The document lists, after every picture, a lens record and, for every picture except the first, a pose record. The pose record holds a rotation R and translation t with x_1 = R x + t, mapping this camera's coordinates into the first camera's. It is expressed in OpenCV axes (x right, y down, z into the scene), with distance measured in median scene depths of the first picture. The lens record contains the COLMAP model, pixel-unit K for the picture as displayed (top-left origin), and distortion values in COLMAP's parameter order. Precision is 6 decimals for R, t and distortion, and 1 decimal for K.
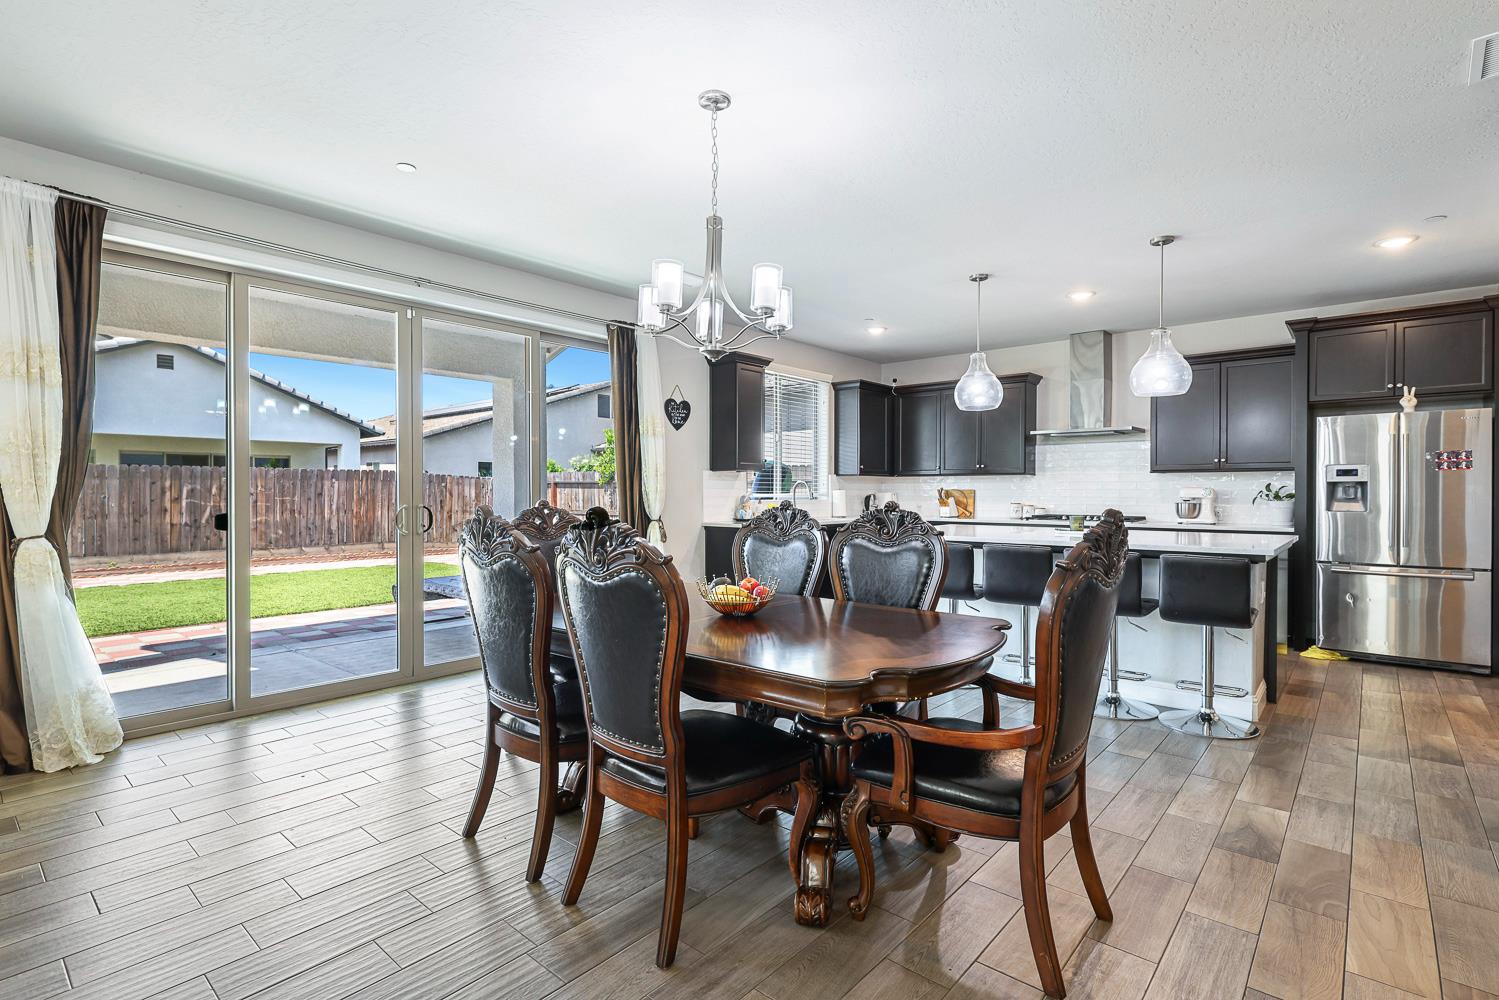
lens RADIAL K [[721.8, 0, 749.5], [0, 721.8, 500.0], [0, 0, 1]] dist [0.000474, -0.000491]
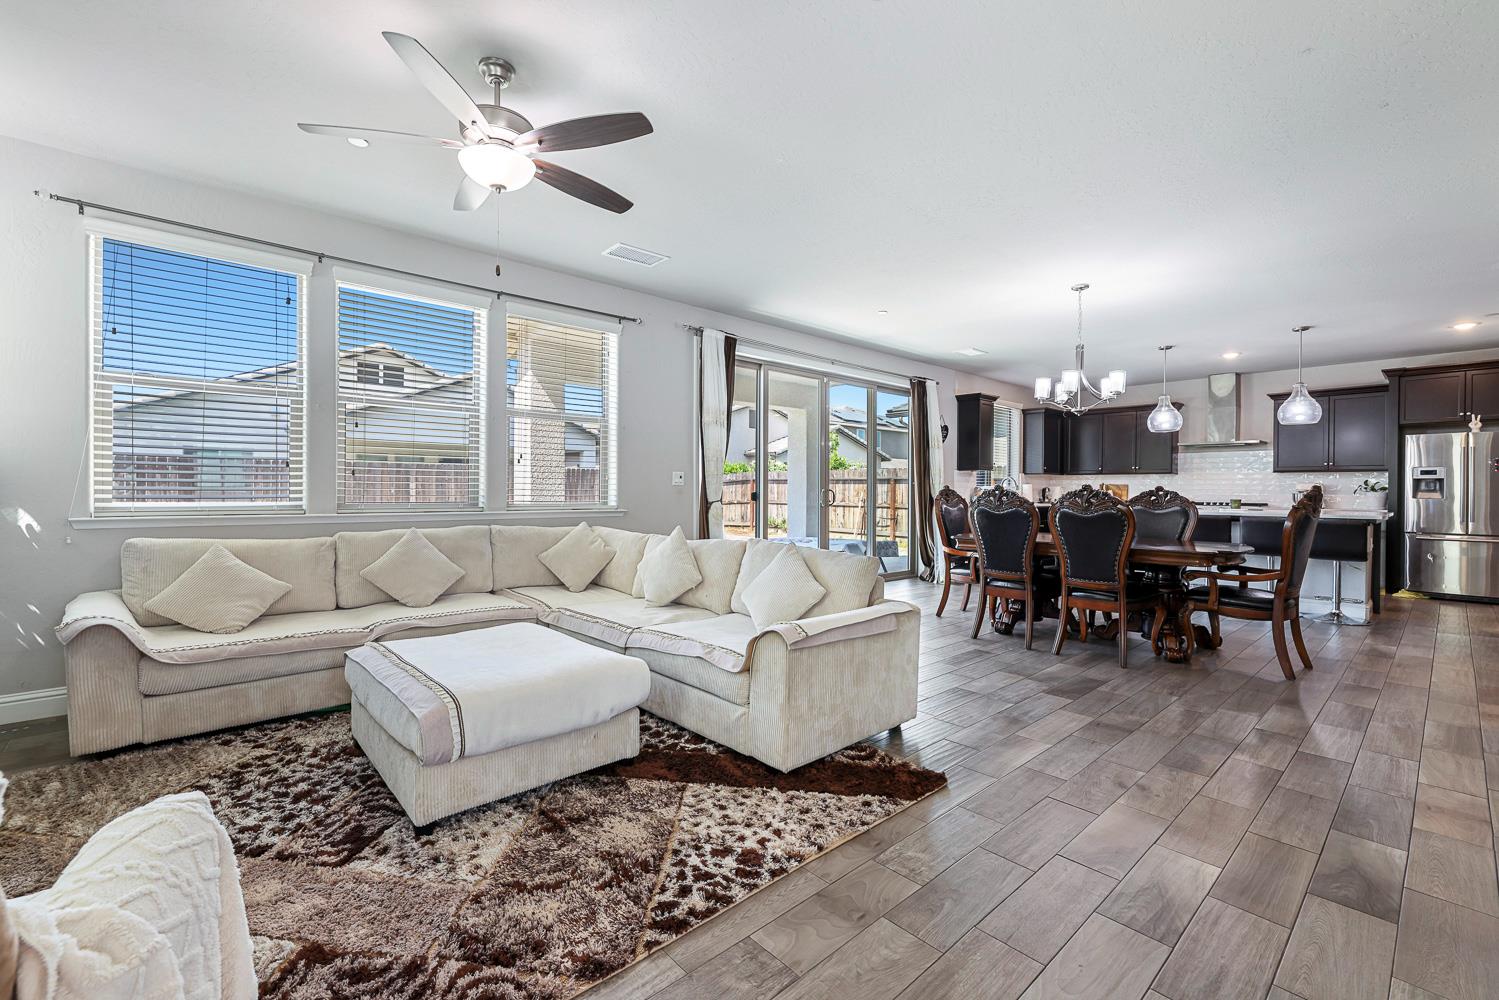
lens RADIAL K [[638.9, 0, 747.5], [0, 638.9, 494.7], [0, 0, 1]] dist [0.001985, 0.001082]
pose [[0.992660, 0.006585, -0.120758, -0.402166], [-0.007139, 0.999966, -0.004156, 0.023446], [0.120727, 0.004988, 0.992673, -0.476582]]
